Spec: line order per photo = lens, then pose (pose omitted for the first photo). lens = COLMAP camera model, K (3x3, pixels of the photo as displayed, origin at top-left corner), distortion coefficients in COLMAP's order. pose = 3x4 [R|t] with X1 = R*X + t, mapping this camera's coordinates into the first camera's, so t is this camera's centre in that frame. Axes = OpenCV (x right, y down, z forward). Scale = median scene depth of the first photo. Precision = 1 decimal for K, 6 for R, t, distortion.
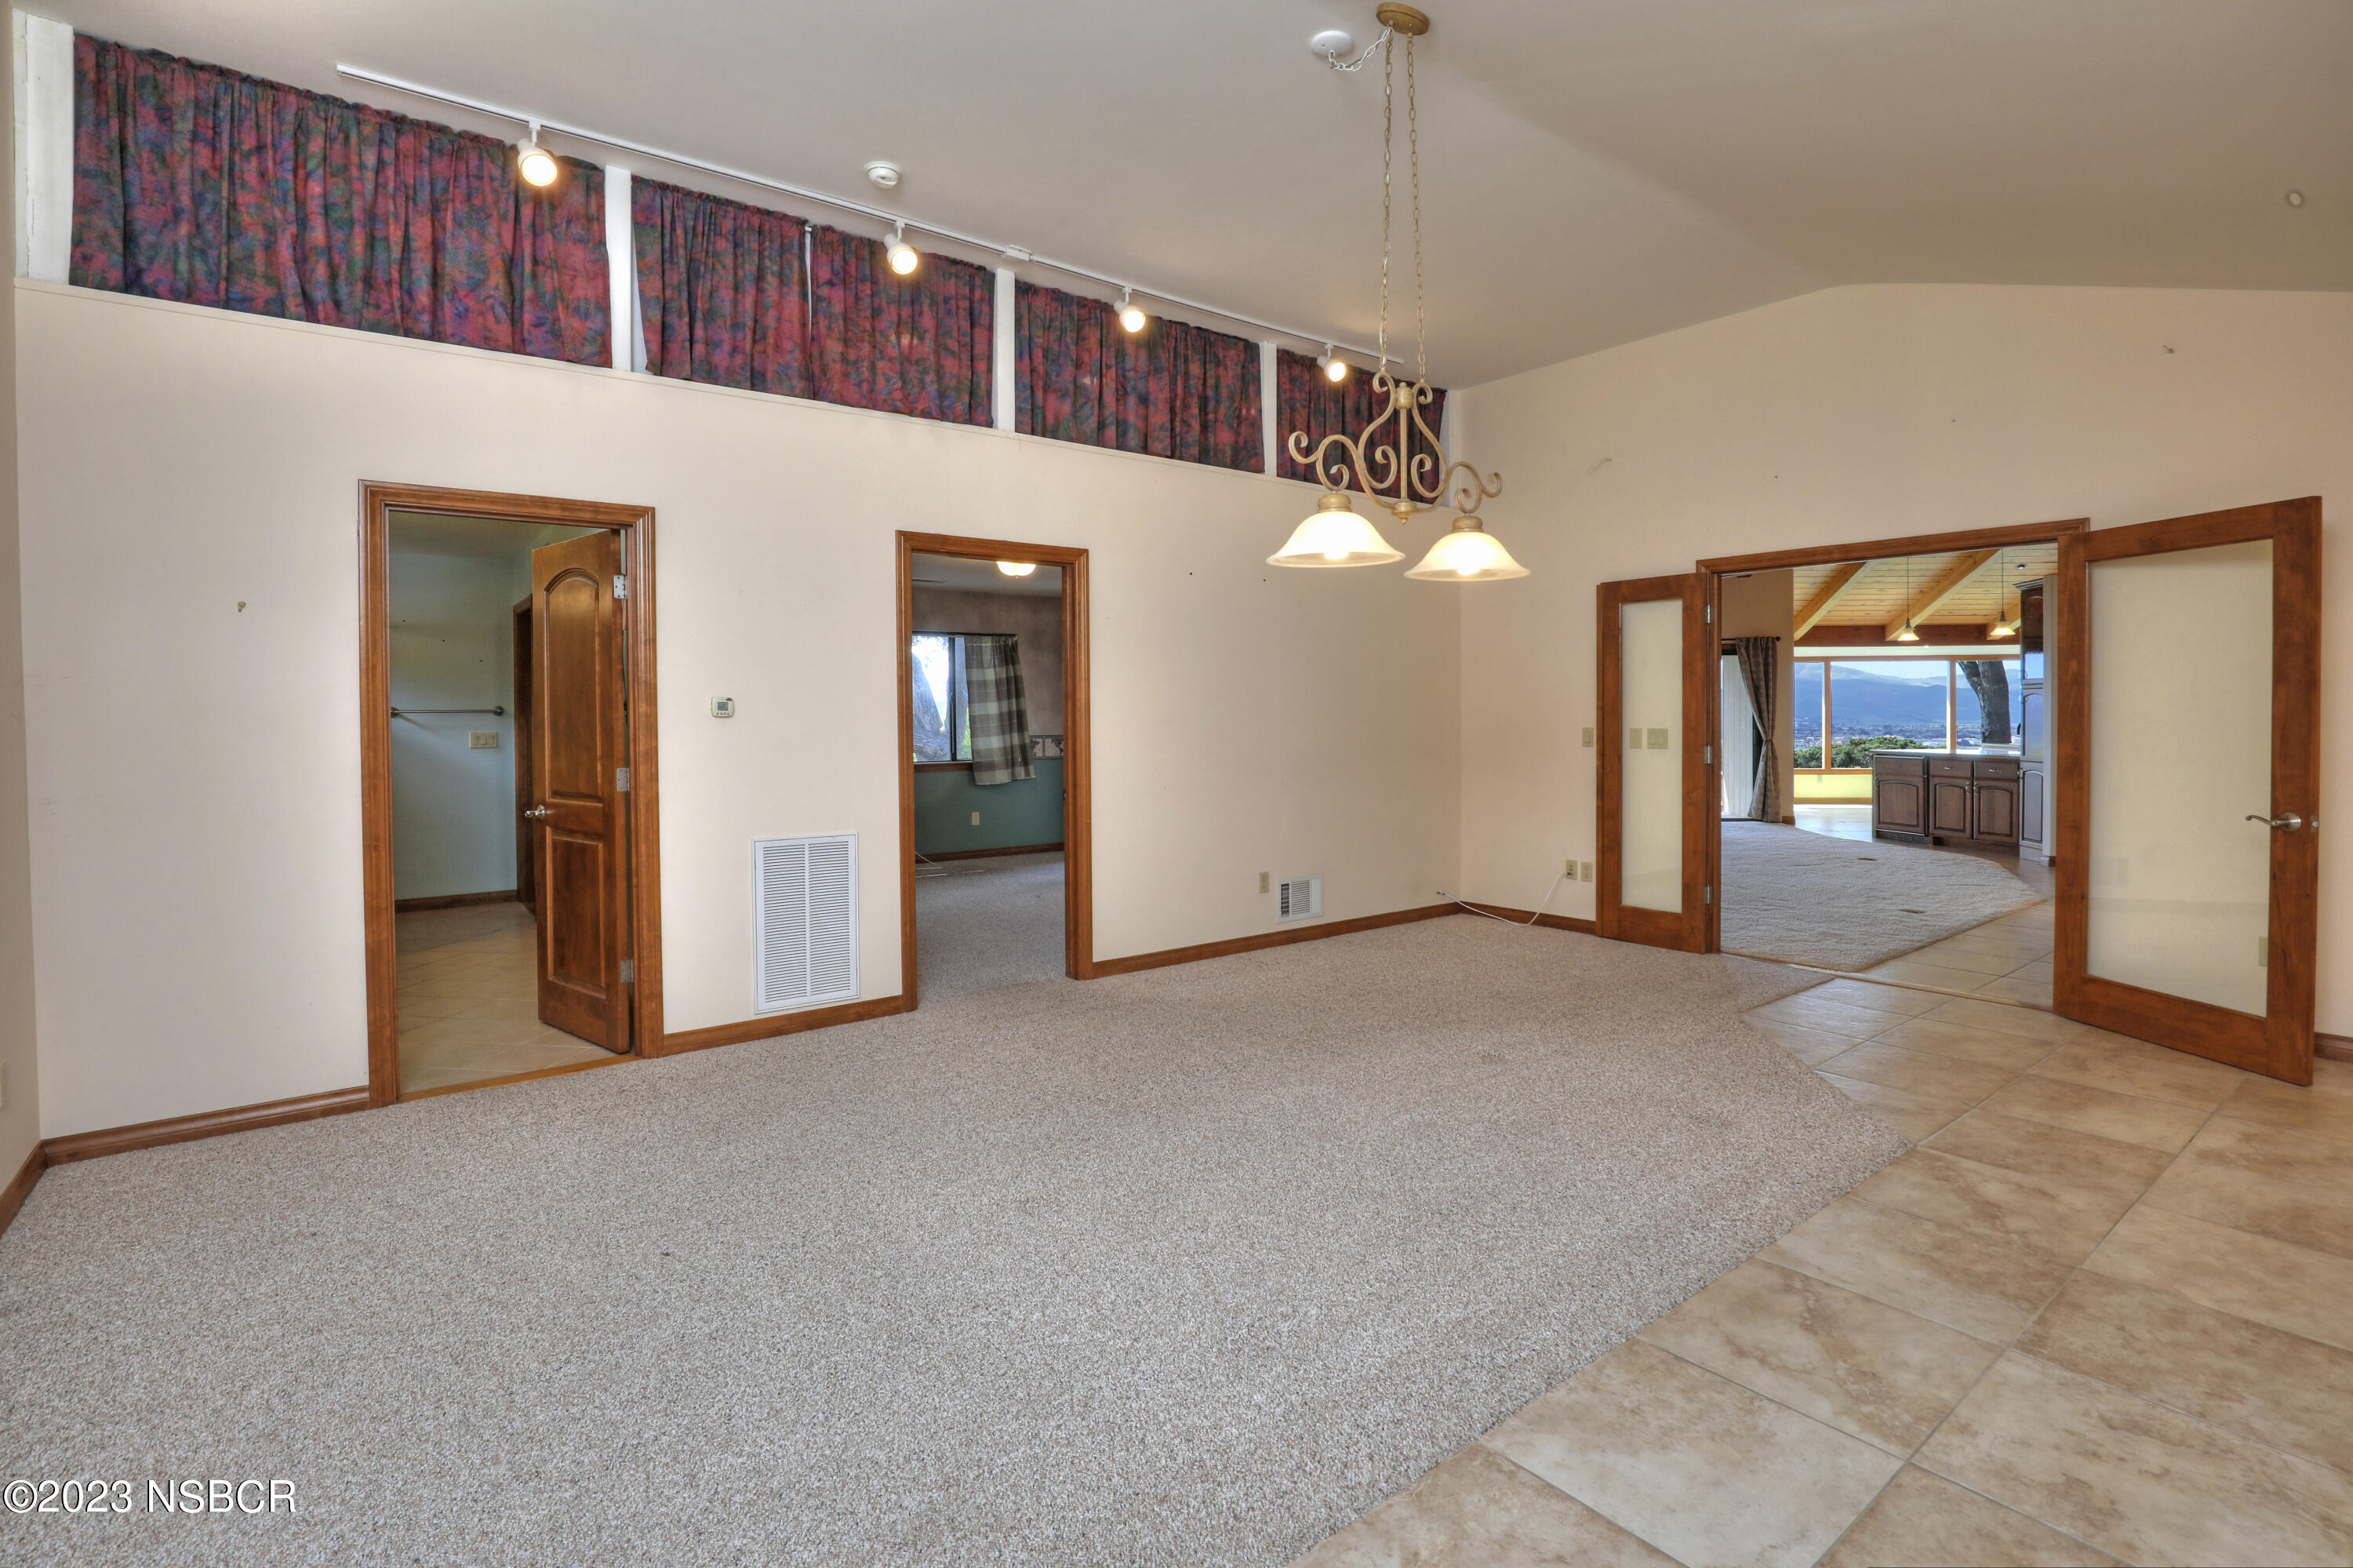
lens RADIAL K [[1048.9, 0, 1169.0], [0, 1048.9, 719.7], [0, 0, 1]] dist [-0.028015, 0.007039]
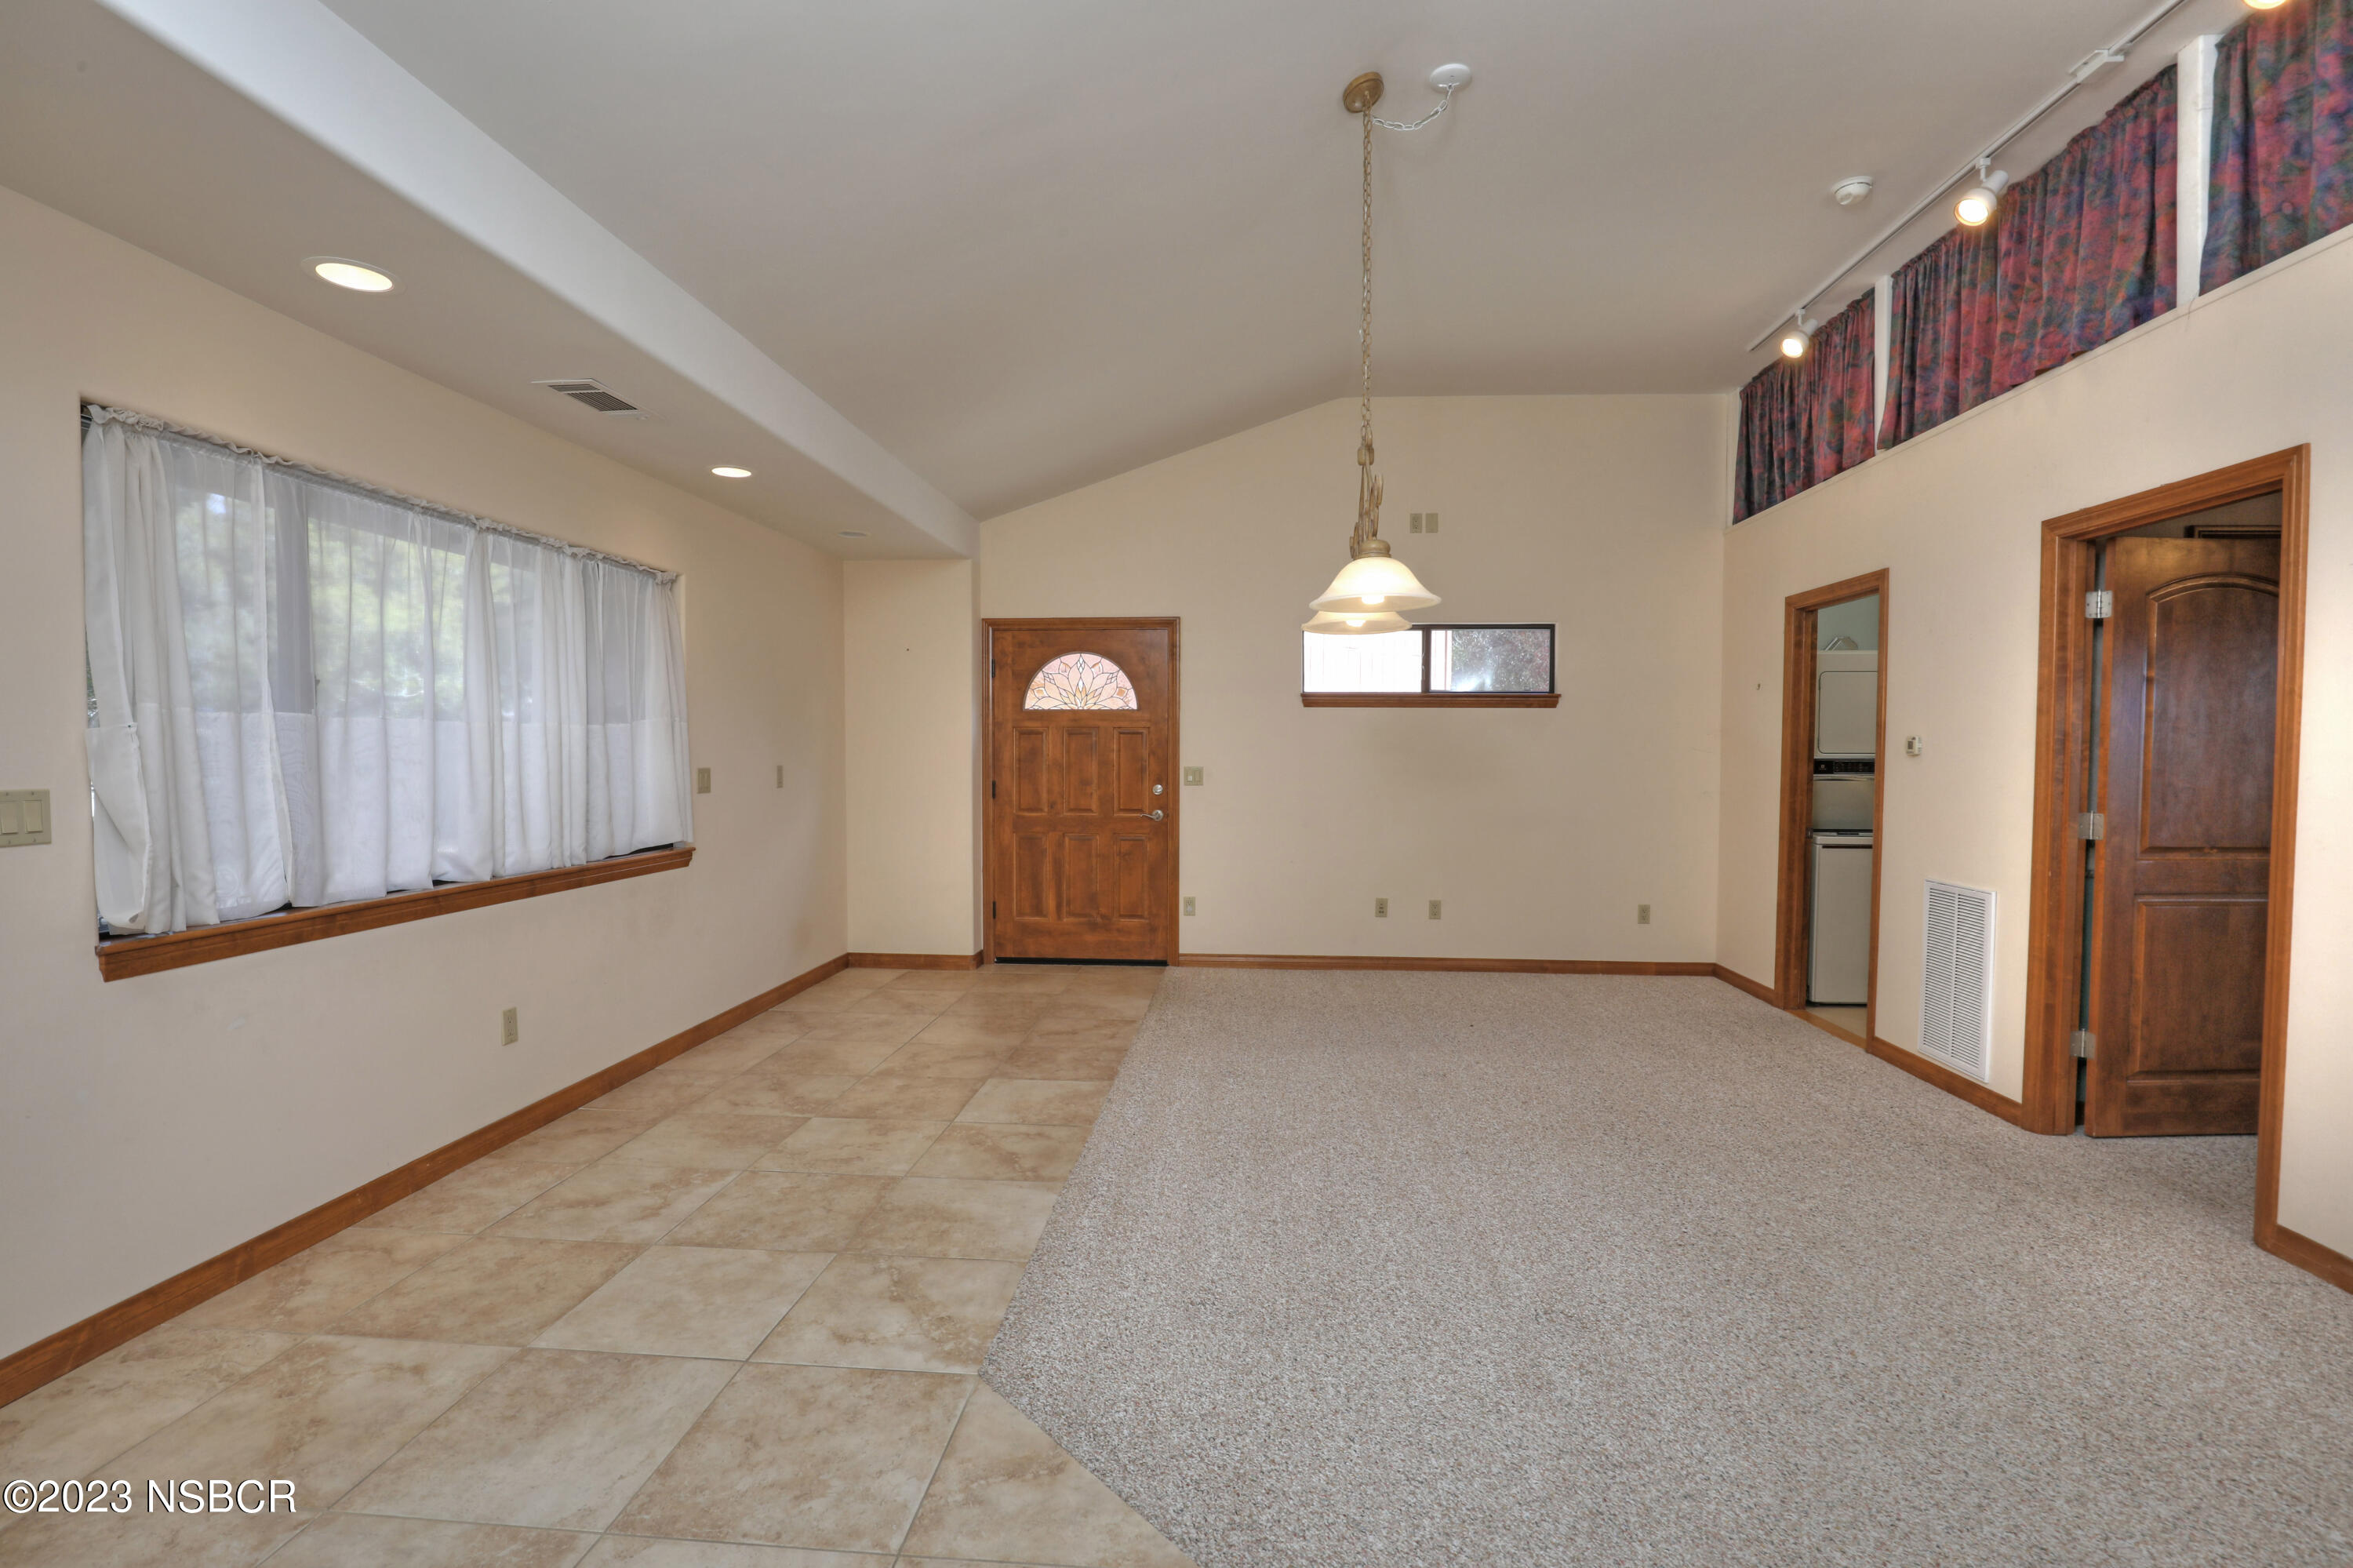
lens RADIAL K [[1086.0, 0, 1176.5], [0, 1086.0, 784.0], [0, 0, 1]] dist [-0.015777, -0.000257]
pose [[-0.647516, 0.023971, -0.761674, 1.431592], [-0.007178, 0.999269, 0.037551, -0.016191], [0.762018, 0.029783, -0.646871, 1.889395]]
